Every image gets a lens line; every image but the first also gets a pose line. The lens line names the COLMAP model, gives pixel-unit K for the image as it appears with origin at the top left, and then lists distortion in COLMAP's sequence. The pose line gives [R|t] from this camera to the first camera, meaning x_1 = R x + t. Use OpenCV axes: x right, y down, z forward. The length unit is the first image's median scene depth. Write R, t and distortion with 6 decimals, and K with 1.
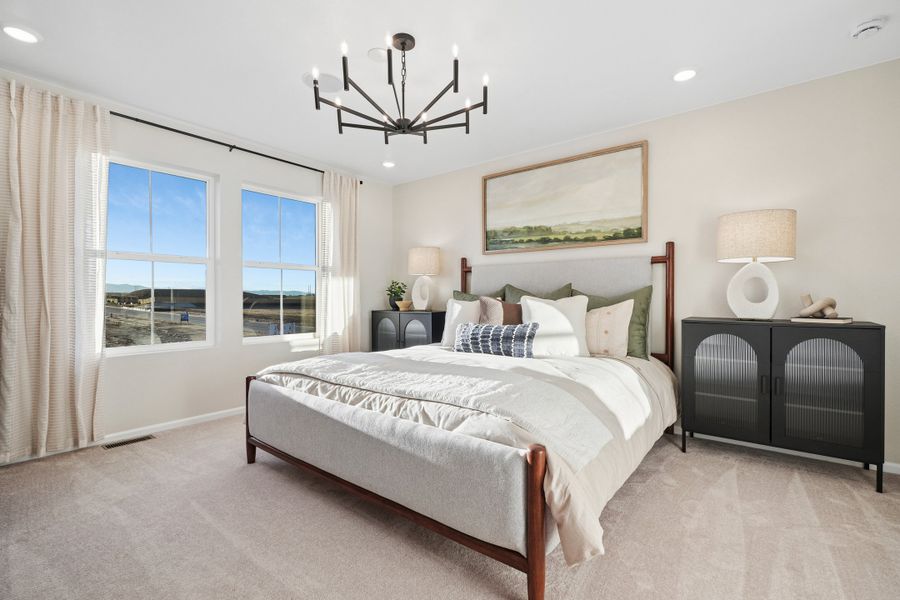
lens RADIAL K [[400.3, 0, 450.6], [0, 400.3, 295.1], [0, 0, 1]] dist [-0.003004, 0.000738]
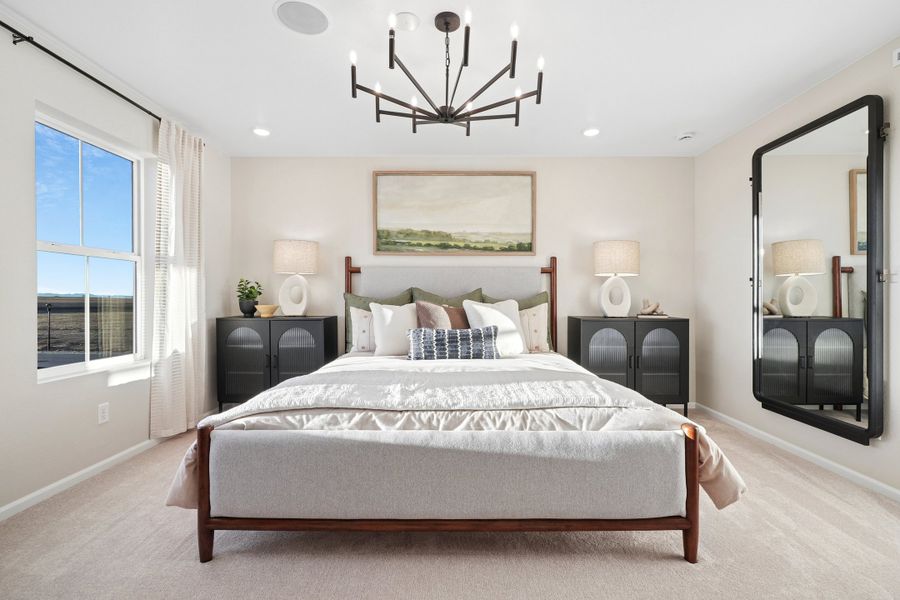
lens RADIAL K [[400.3, 0, 454.0], [0, 400.3, 298.4], [0, 0, 1]] dist [-0.003004, 0.000738]
pose [[0.786118, 0.003678, 0.618065, -0.471051], [-0.005841, 0.999982, 0.001478, -0.002754], [-0.618049, -0.004772, 0.786125, 0.205647]]
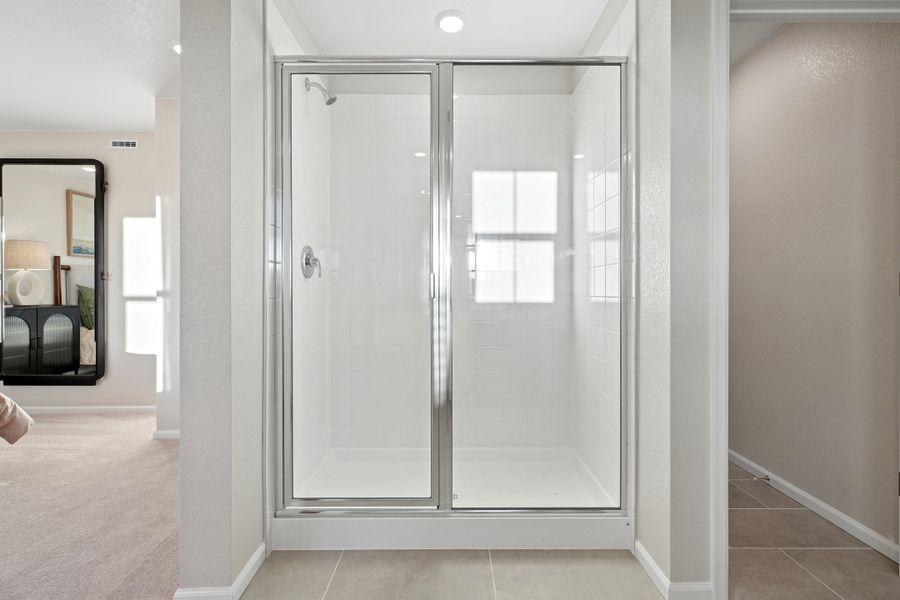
lens RADIAL K [[400.3, 0, 451.7], [0, 400.3, 290.9], [0, 0, 1]] dist [-0.003004, 0.000738]
pose [[-0.633306, 0.001842, 0.773900, -0.696807], [-0.000623, 0.999996, -0.002890, -0.001967], [-0.773902, -0.002312, -0.633302, 0.225376]]
